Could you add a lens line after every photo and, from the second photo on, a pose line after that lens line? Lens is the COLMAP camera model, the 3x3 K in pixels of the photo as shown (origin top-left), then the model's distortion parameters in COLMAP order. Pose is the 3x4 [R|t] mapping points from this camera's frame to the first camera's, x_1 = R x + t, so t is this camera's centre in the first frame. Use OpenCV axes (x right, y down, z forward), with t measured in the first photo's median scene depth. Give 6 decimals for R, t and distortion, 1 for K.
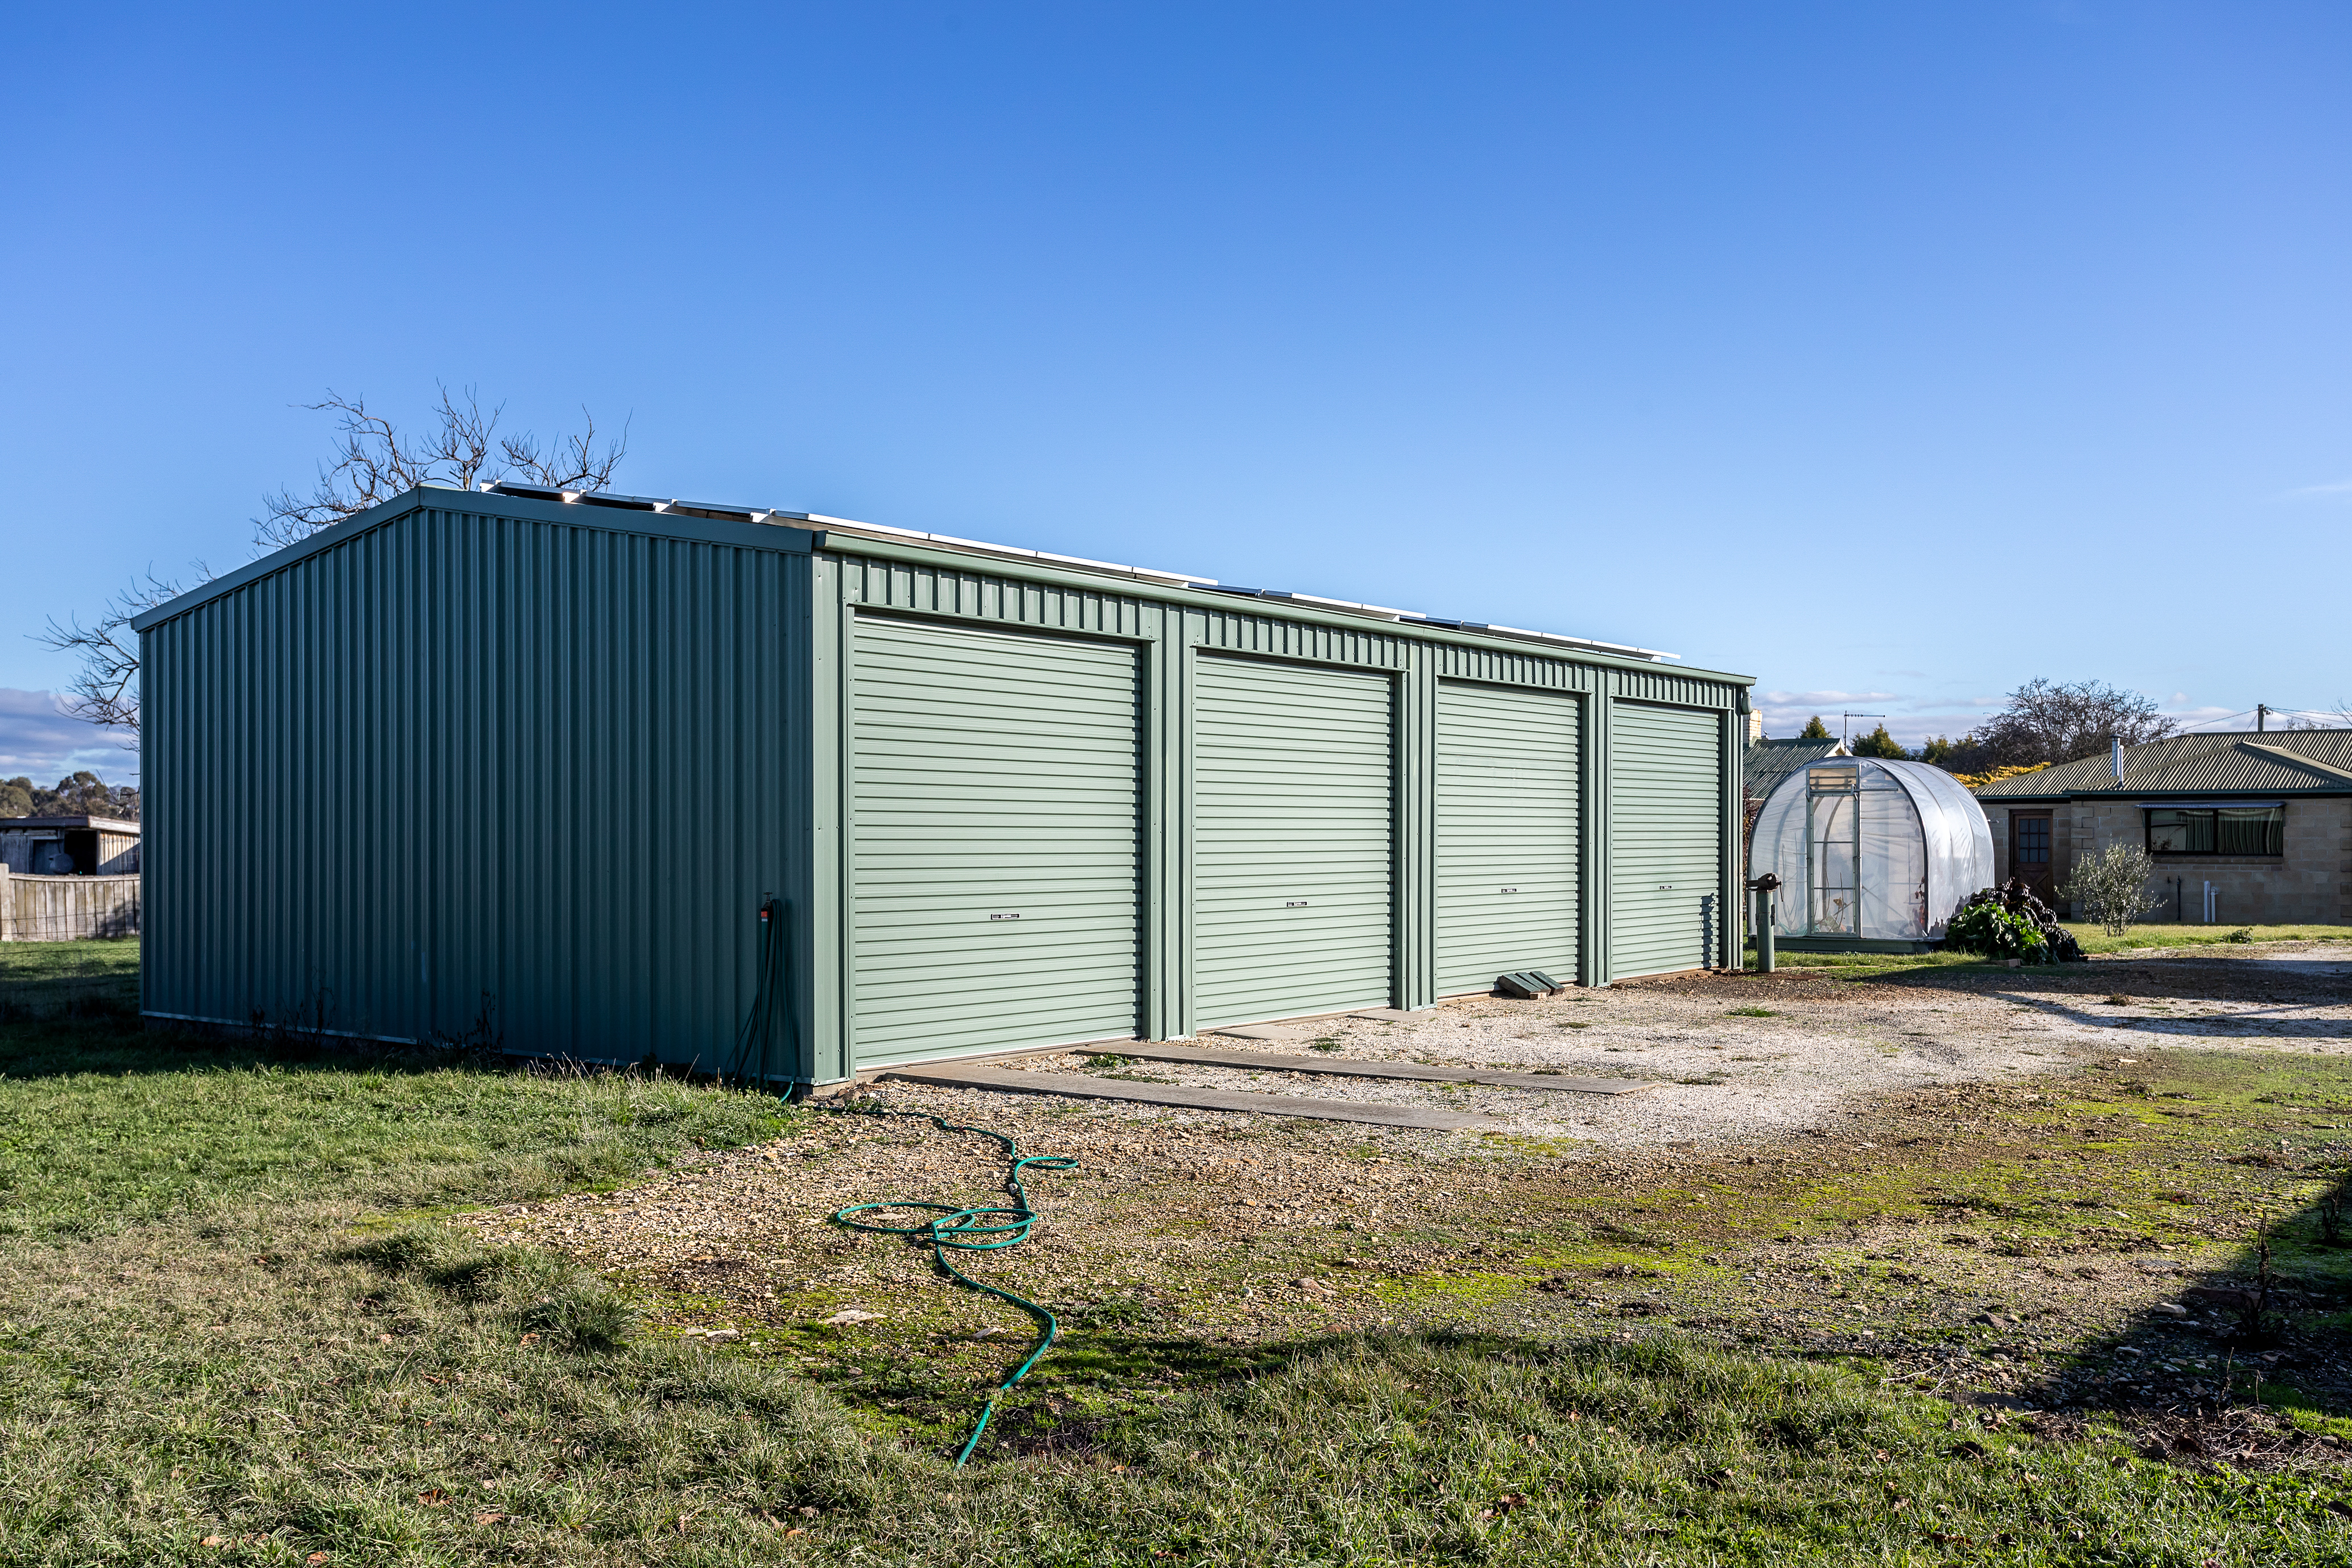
lens RADIAL K [[2132.5, 0, 1171.4], [0, 2132.5, 803.3], [0, 0, 1]] dist [0.019449, 0.000000]
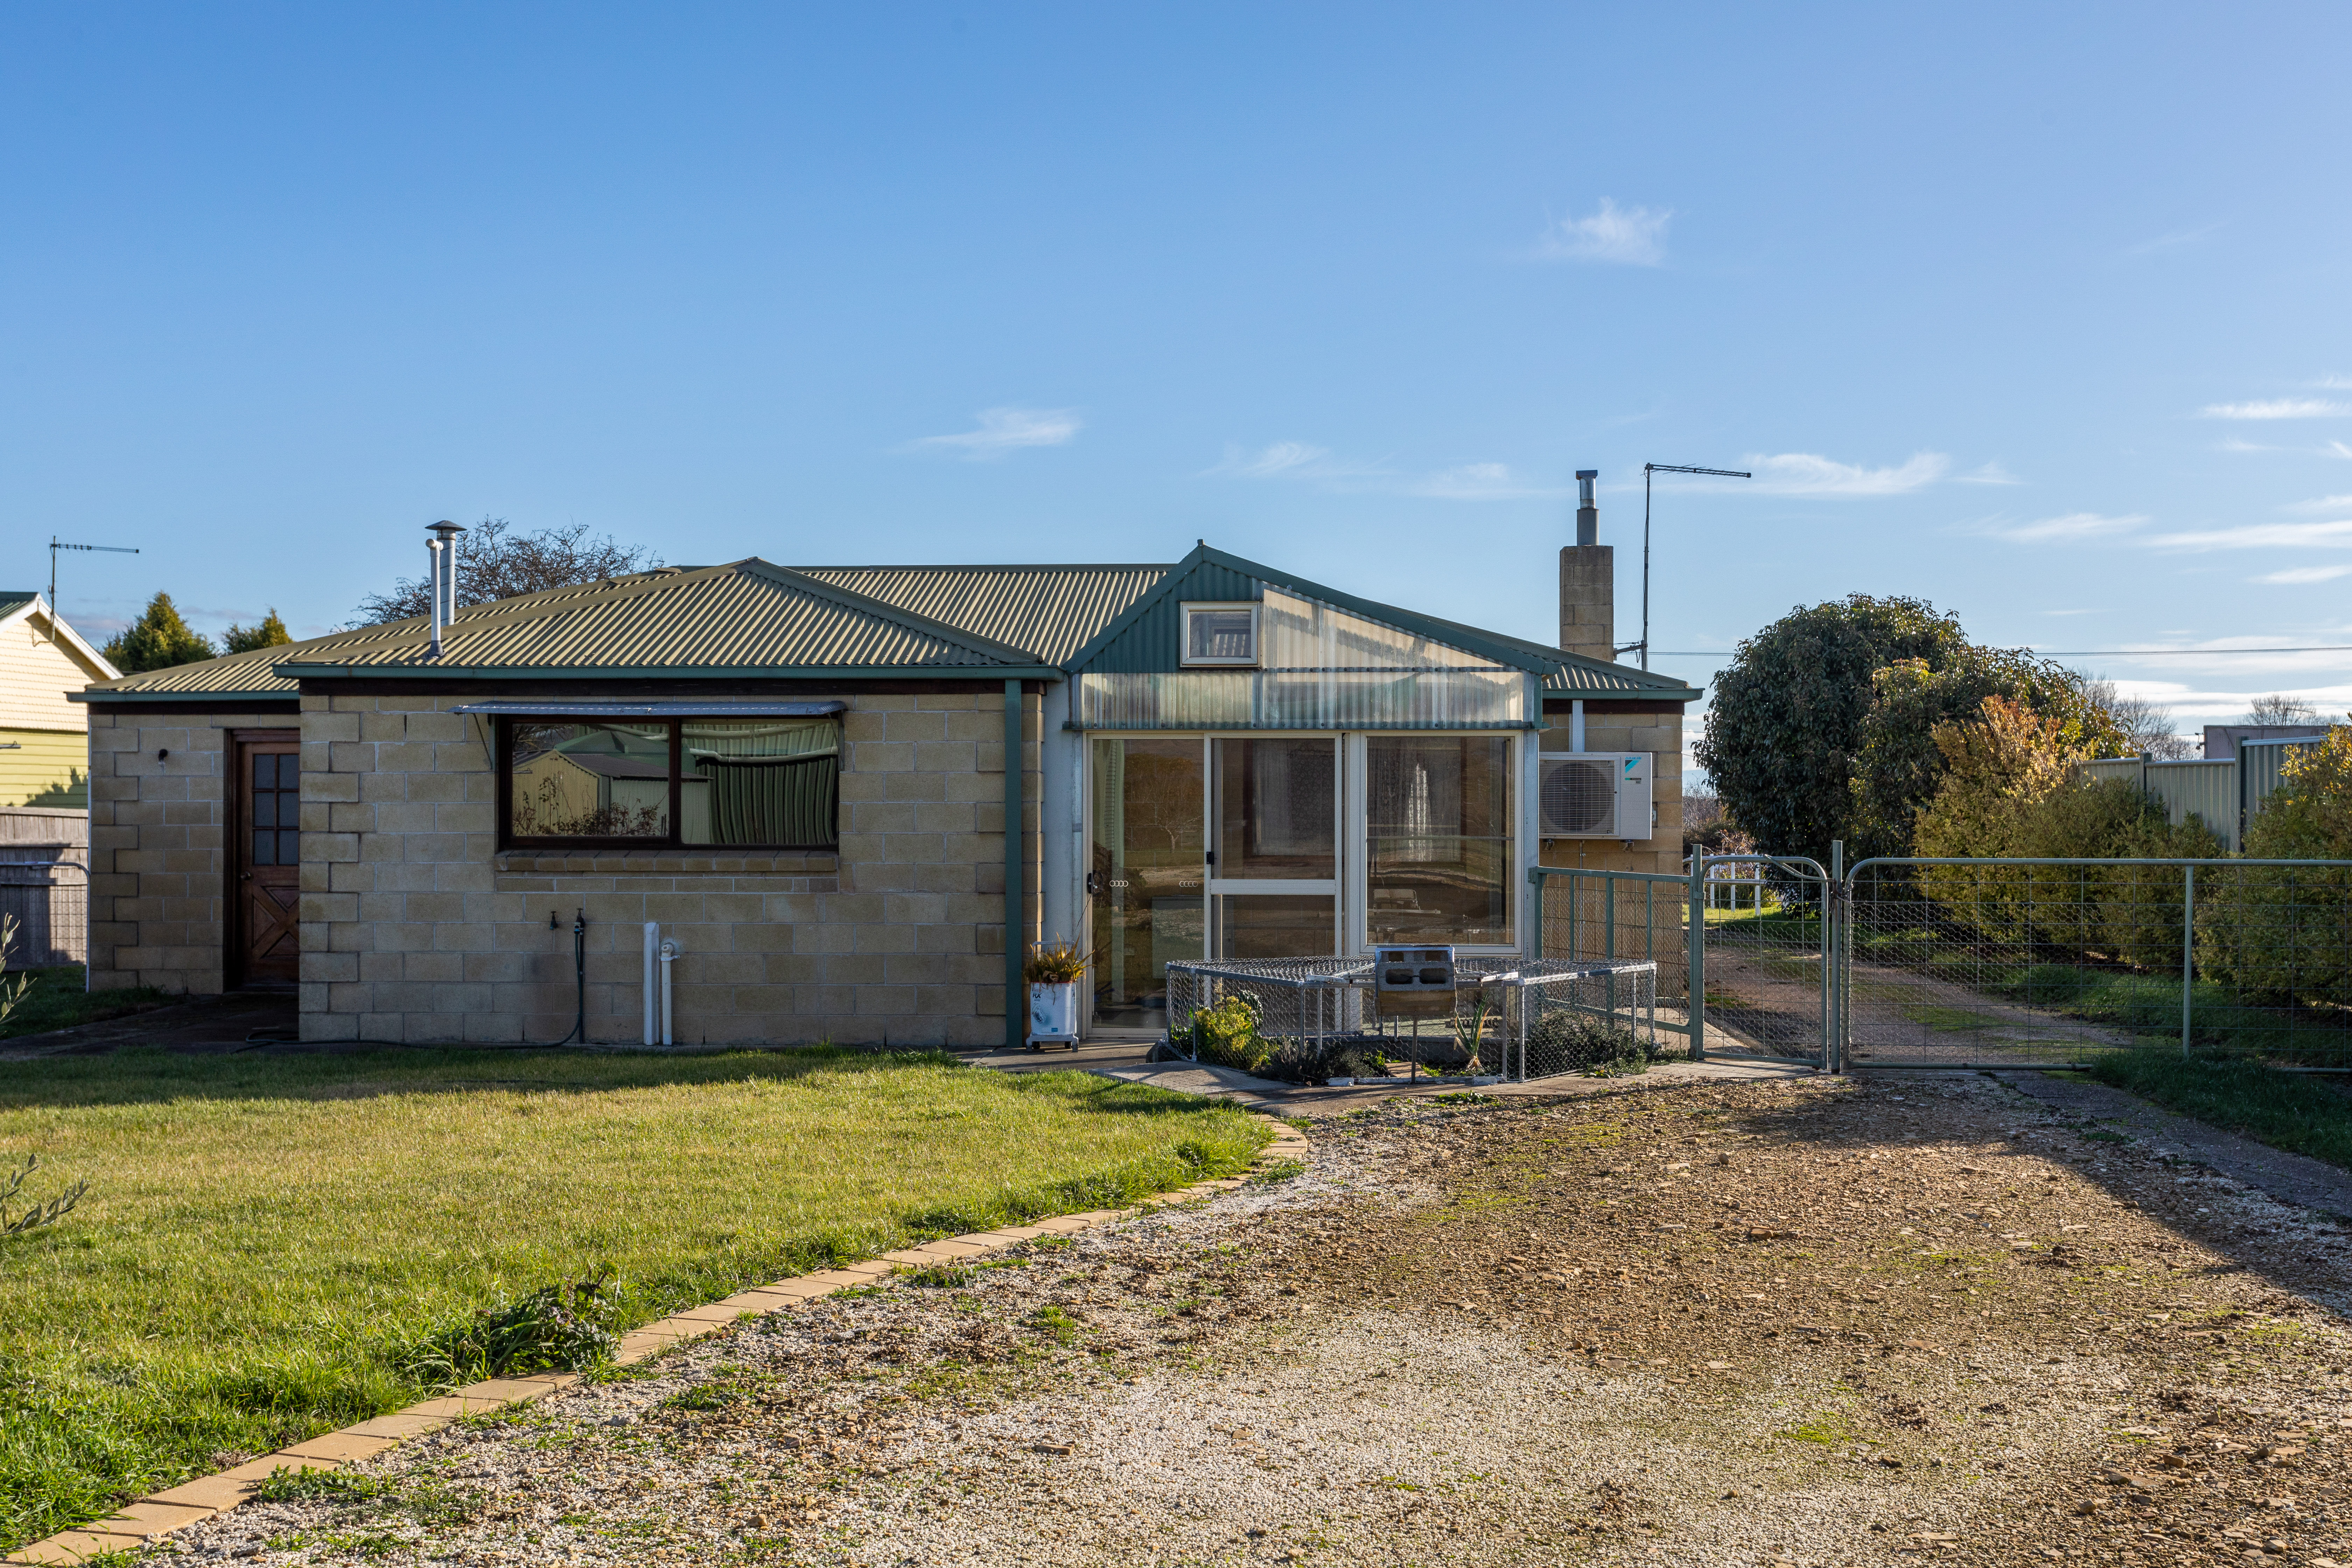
lens RADIAL K [[2473.9, 0, 1175.5], [0, 2473.9, 788.7], [0, 0, 1]] dist [-0.003351, 0.000000]
pose [[0.834980, 0.005458, 0.550253, 0.331698], [-0.009280, 0.999948, 0.004162, 0.011520], [-0.550201, -0.008582, 0.834988, 0.611738]]
